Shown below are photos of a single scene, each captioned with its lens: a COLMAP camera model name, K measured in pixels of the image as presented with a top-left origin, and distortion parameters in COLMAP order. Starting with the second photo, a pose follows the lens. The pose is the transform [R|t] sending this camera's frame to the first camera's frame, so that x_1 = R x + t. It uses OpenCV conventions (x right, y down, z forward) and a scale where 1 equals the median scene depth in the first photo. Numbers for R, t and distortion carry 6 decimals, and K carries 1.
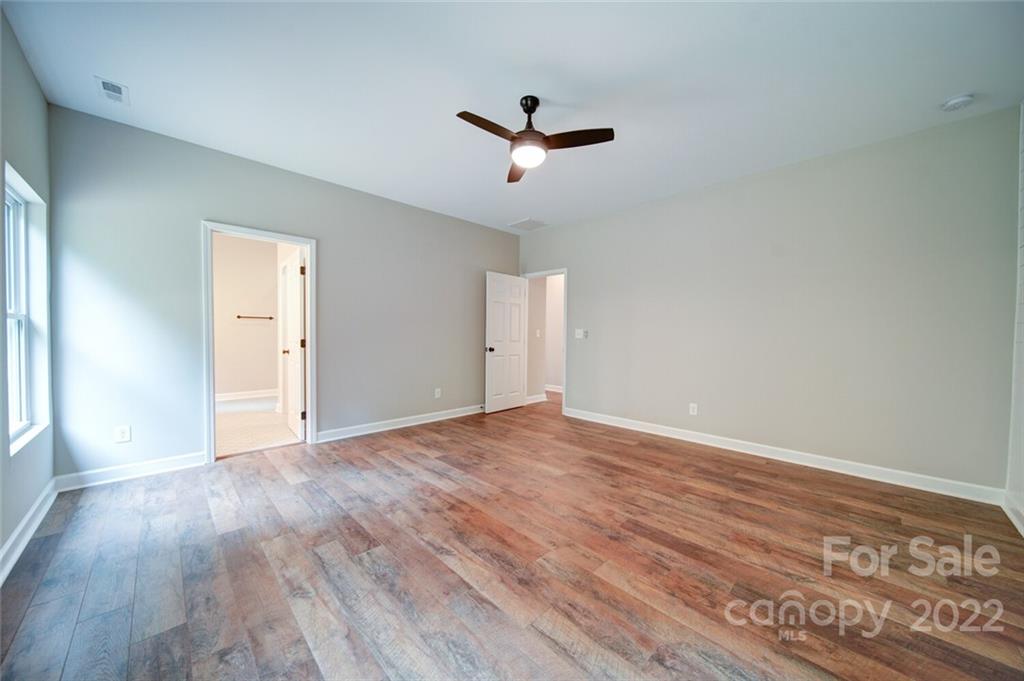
lens RADIAL K [[361.1, 0, 510.7], [0, 361.1, 340.0], [0, 0, 1]] dist [0.000357, -0.001023]
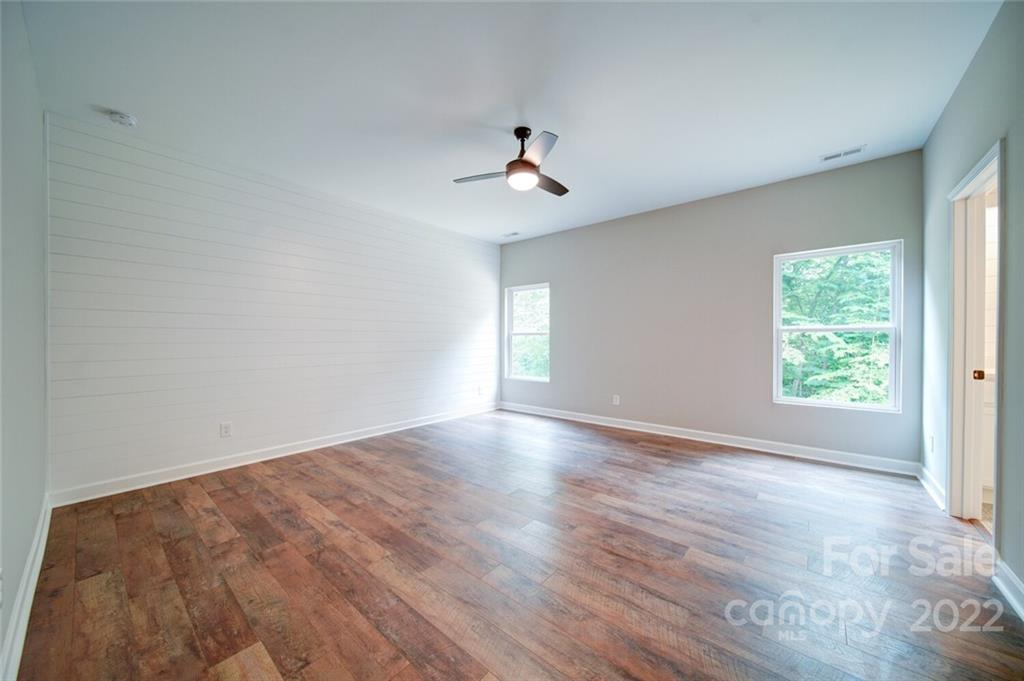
lens RADIAL K [[361.1, 0, 508.9], [0, 361.1, 339.7], [0, 0, 1]] dist [0.000357, -0.001023]
pose [[-0.996109, -0.007654, -0.087798, 0.196240], [-0.009230, 0.999803, 0.017562, -0.036323], [0.087646, 0.018304, -0.995984, 2.195456]]
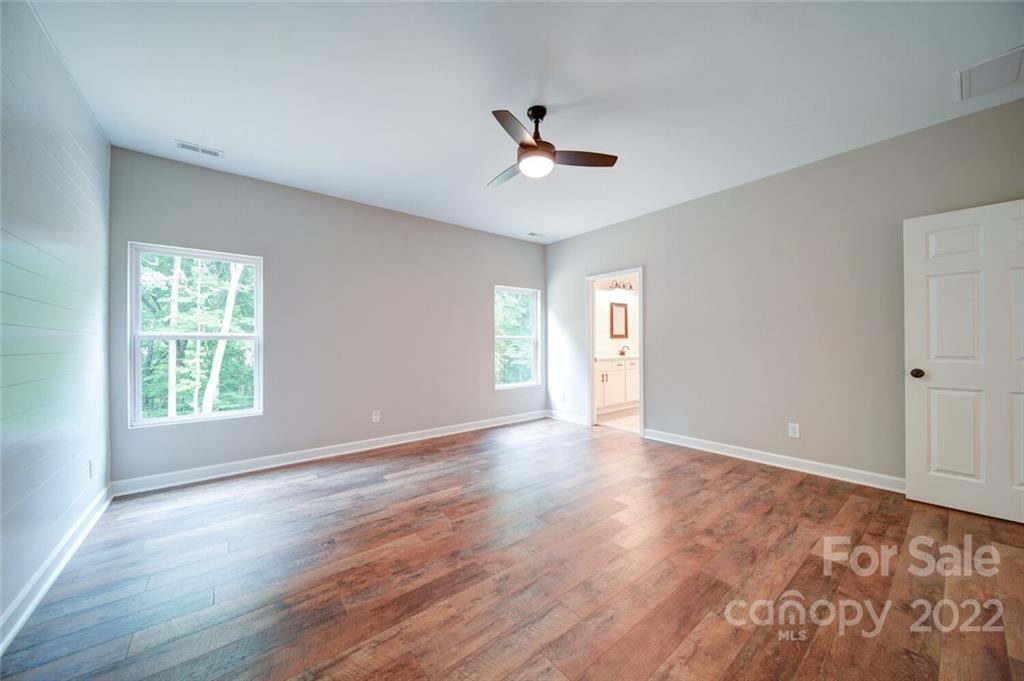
lens RADIAL K [[361.1, 0, 511.6], [0, 361.1, 343.4], [0, 0, 1]] dist [0.000357, -0.001023]
pose [[-0.096535, -0.010224, -0.995277, 1.074976], [-0.010246, 0.999904, -0.009278, -0.010863], [0.995277, 0.009302, -0.096631, 1.068480]]
